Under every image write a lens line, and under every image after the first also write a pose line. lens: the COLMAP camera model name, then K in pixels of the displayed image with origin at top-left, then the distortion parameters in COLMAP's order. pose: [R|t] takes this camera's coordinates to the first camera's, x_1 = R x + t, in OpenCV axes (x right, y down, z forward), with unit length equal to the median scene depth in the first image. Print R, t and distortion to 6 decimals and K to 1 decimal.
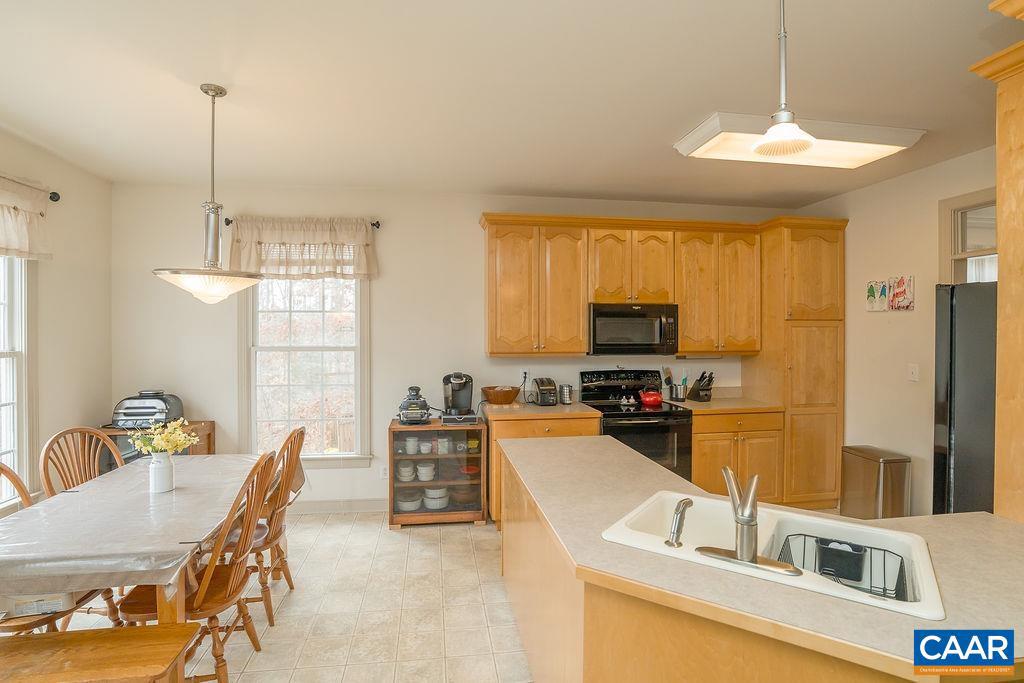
lens RADIAL K [[525.7, 0, 512.0], [0, 525.7, 341.5], [0, 0, 1]] dist [-0.003420, -0.000458]
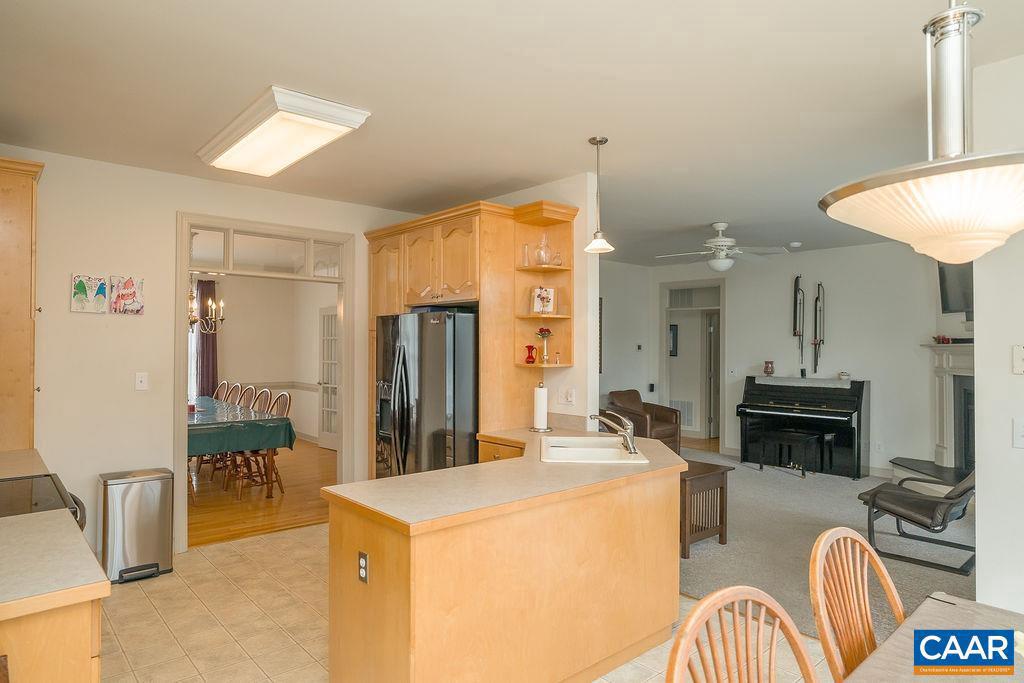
lens RADIAL K [[611.3, 0, 512.0], [0, 611.3, 341.5], [0, 0, 1]] dist [0.001930, 0.000309]
pose [[-0.543224, 0.004397, 0.839577, -0.508538], [0.014388, 0.999888, 0.004072, -0.006646], [-0.839465, 0.014292, -0.543226, 1.013667]]
